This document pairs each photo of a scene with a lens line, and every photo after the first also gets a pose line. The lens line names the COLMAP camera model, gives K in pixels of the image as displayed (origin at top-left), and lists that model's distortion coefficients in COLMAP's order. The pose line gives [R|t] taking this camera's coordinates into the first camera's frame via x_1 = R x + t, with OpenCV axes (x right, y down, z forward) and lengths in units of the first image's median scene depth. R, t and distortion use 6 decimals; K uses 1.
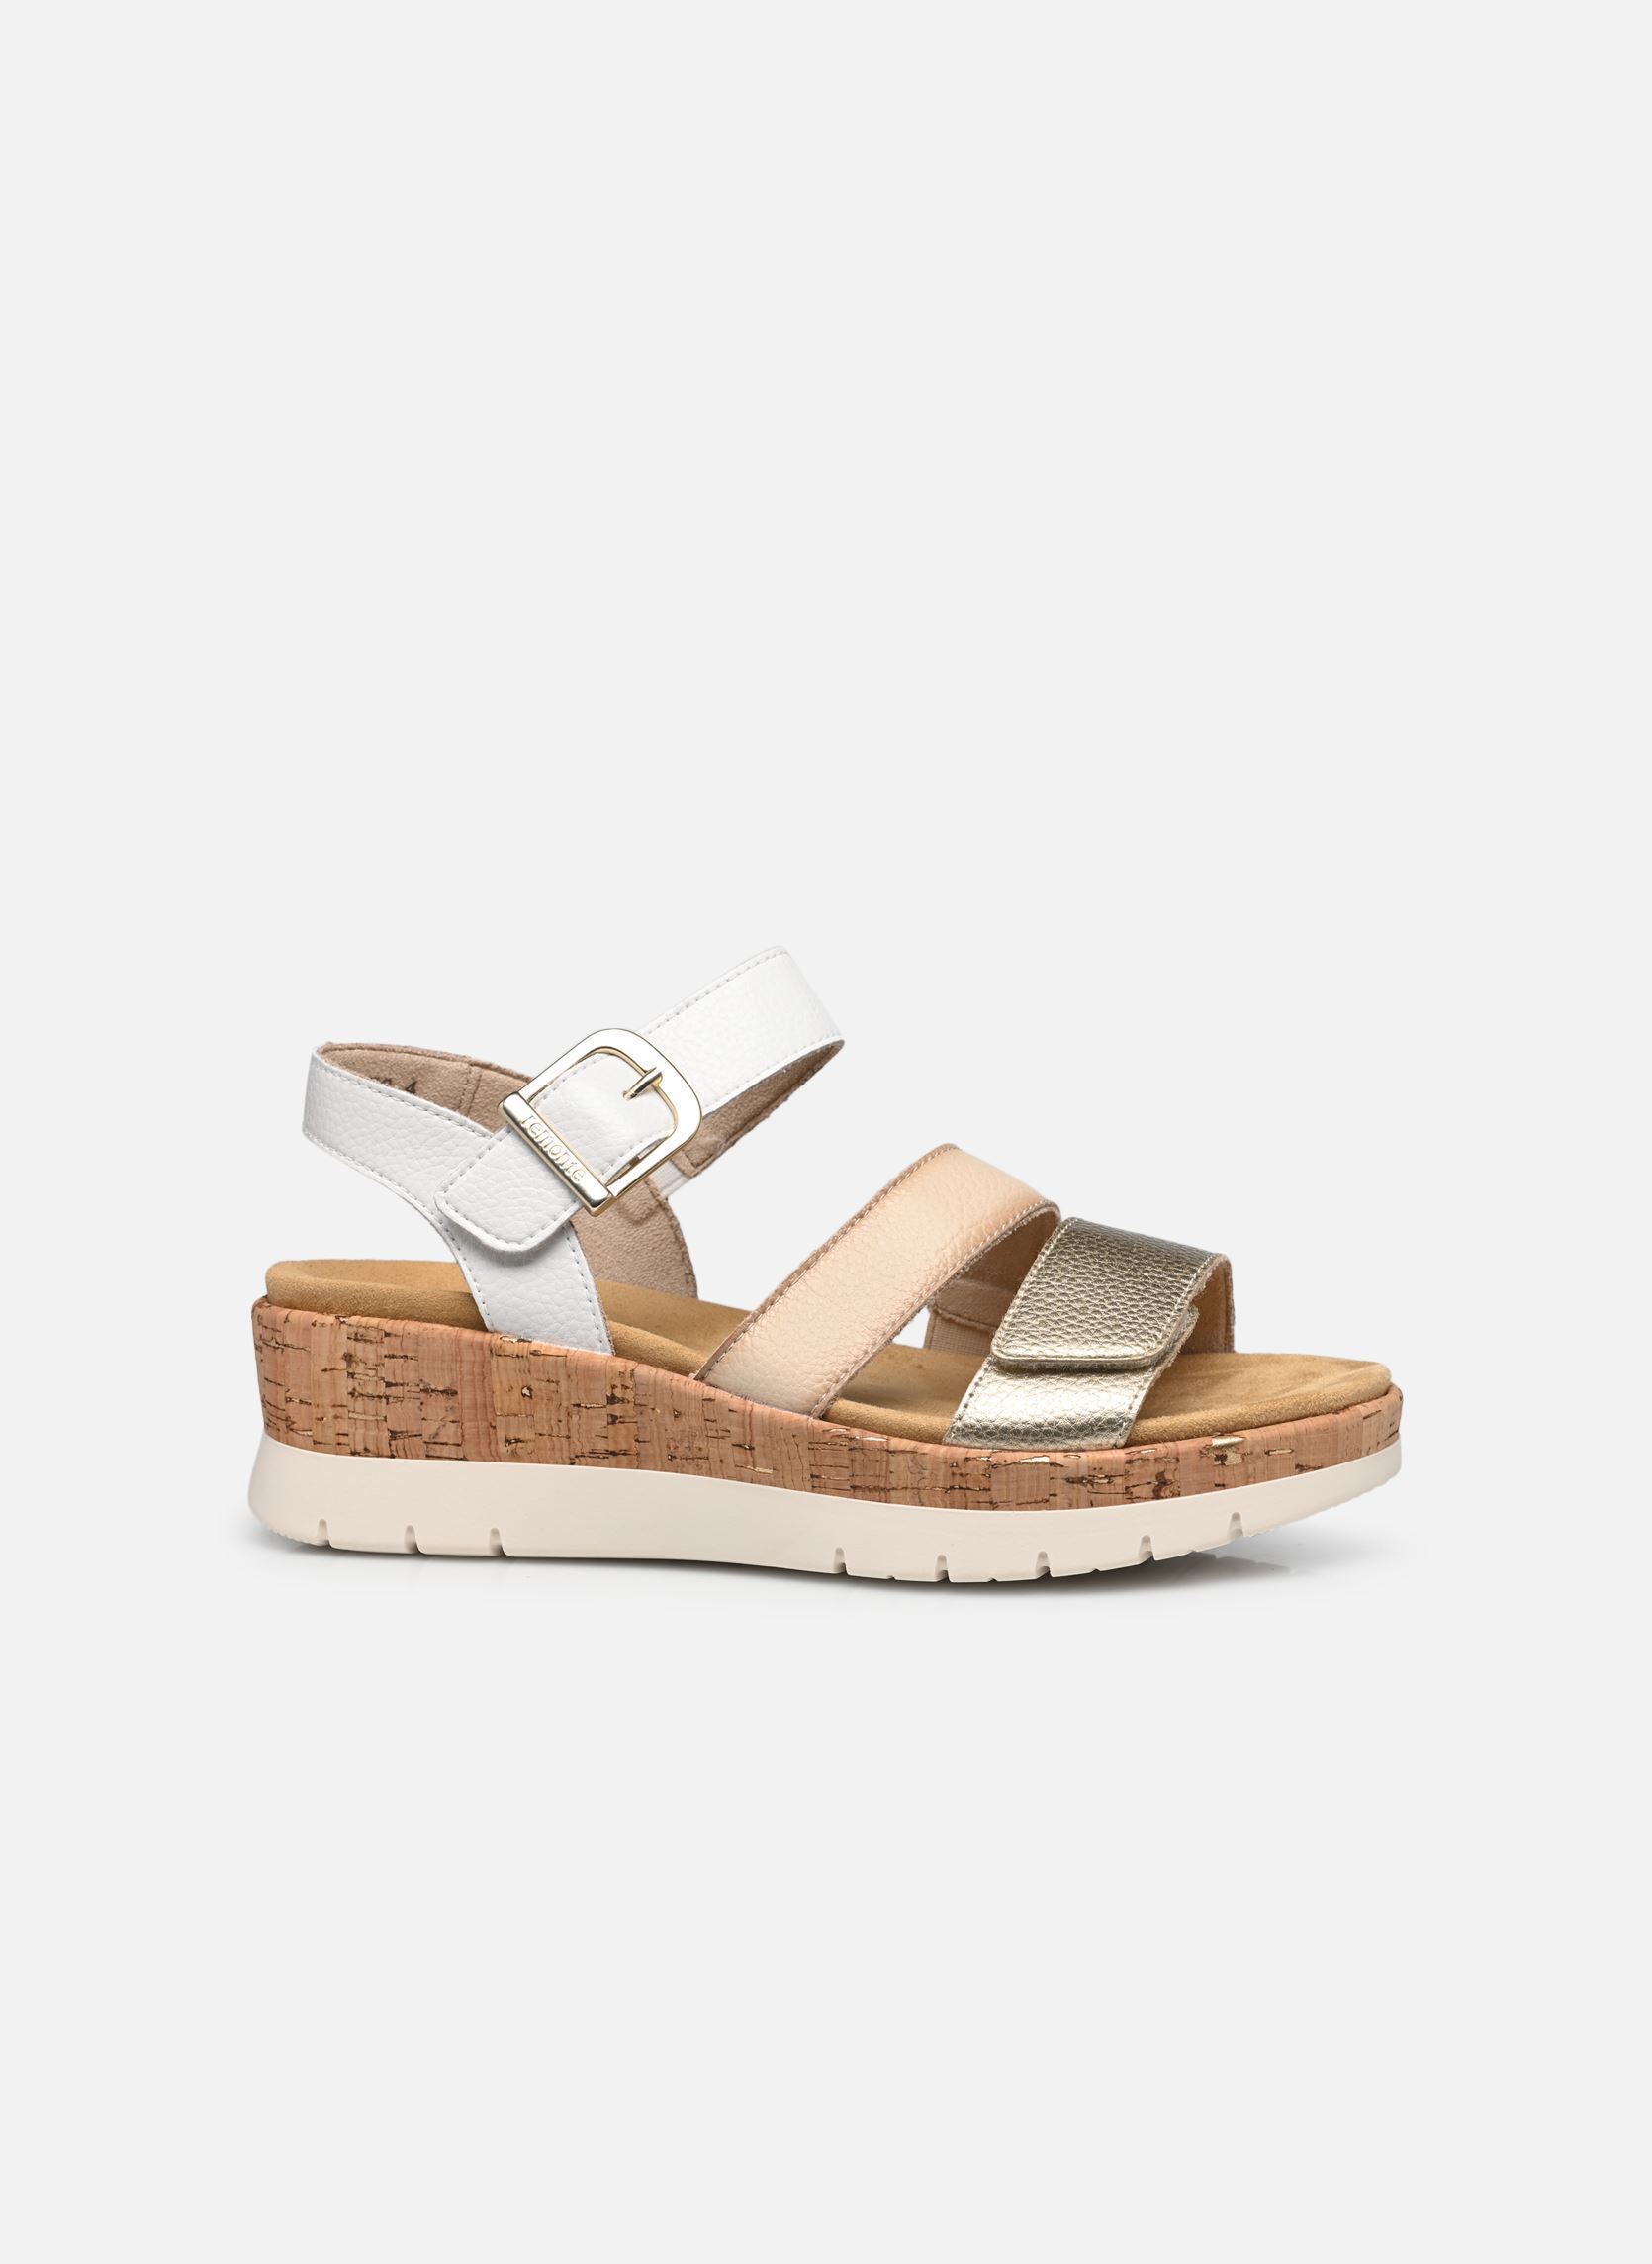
lens RADIAL K [[7182.2, 0, 826.0], [0, 7182.2, 1131.8], [0, 0, 1]] dist [0.058270, 0.000000]
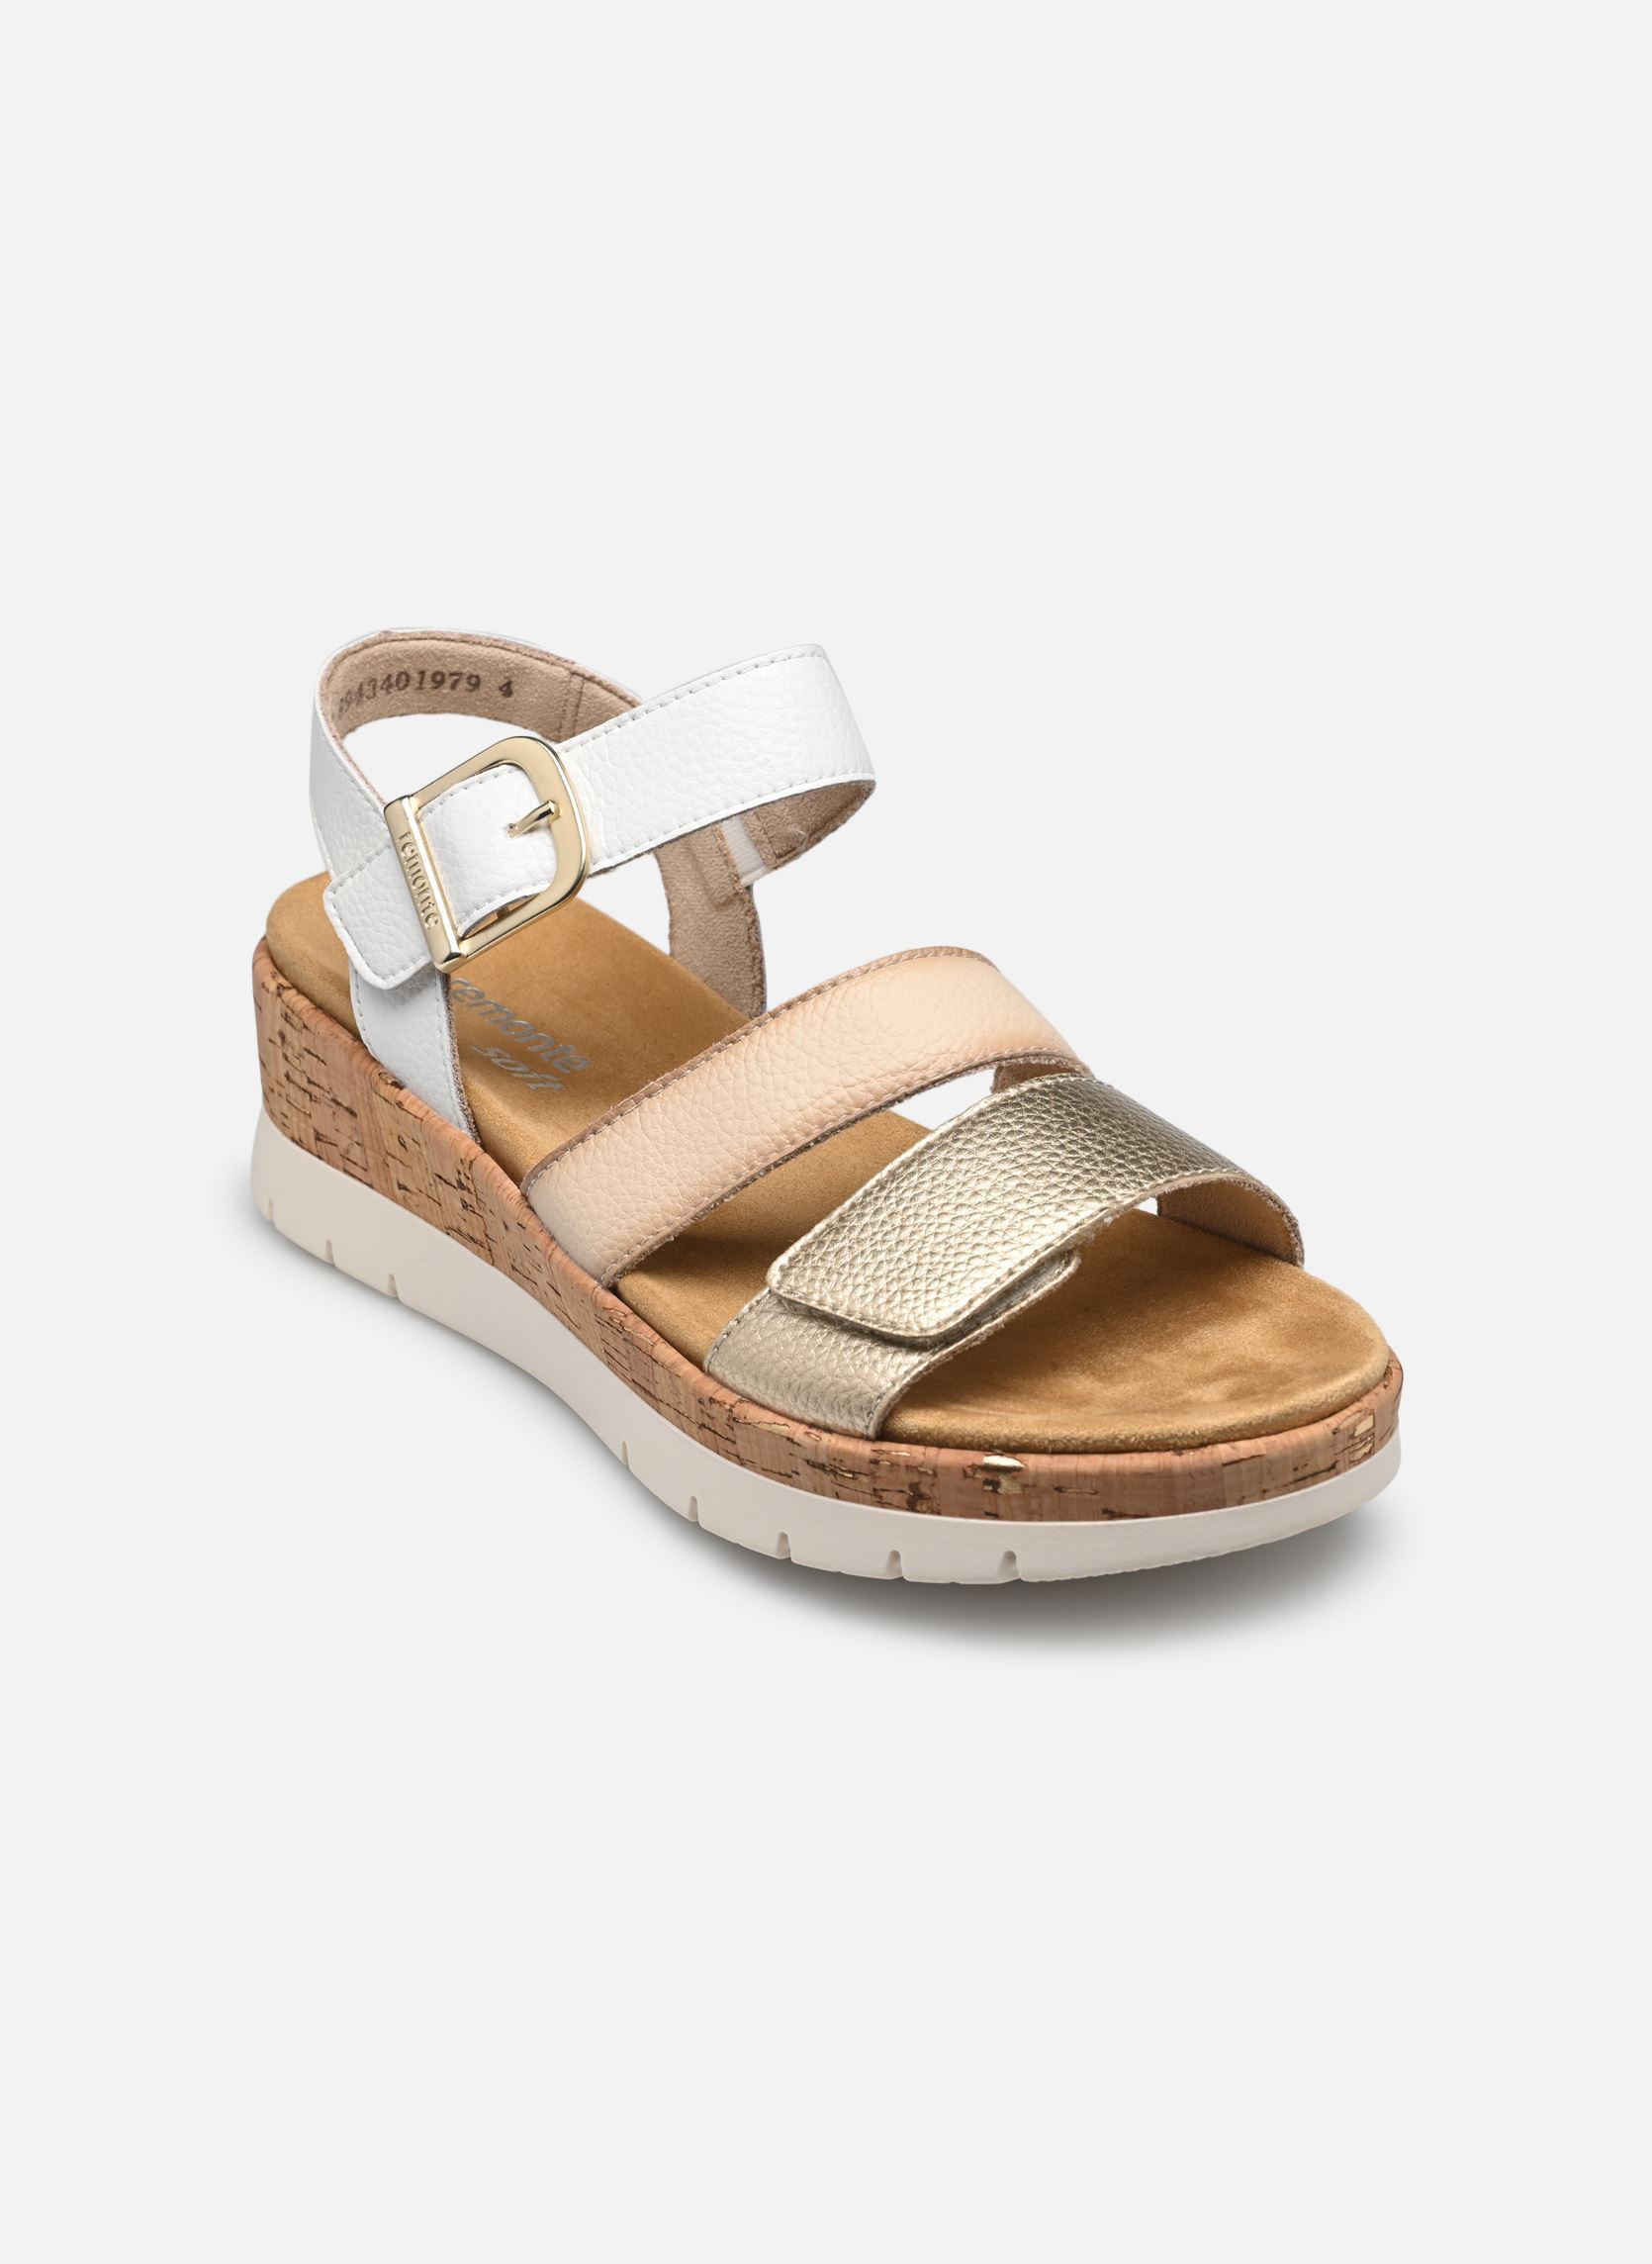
lens RADIAL K [[7182.2, 0, 826.1], [0, 7182.2, 1132.3], [0, 0, 1]] dist [0.058270, 0.000000]
pose [[0.692690, 0.293200, -0.658949, 0.540181], [0.003553, 0.912241, 0.409638, -0.305414], [0.721226, -0.286093, 0.630859, 0.509153]]
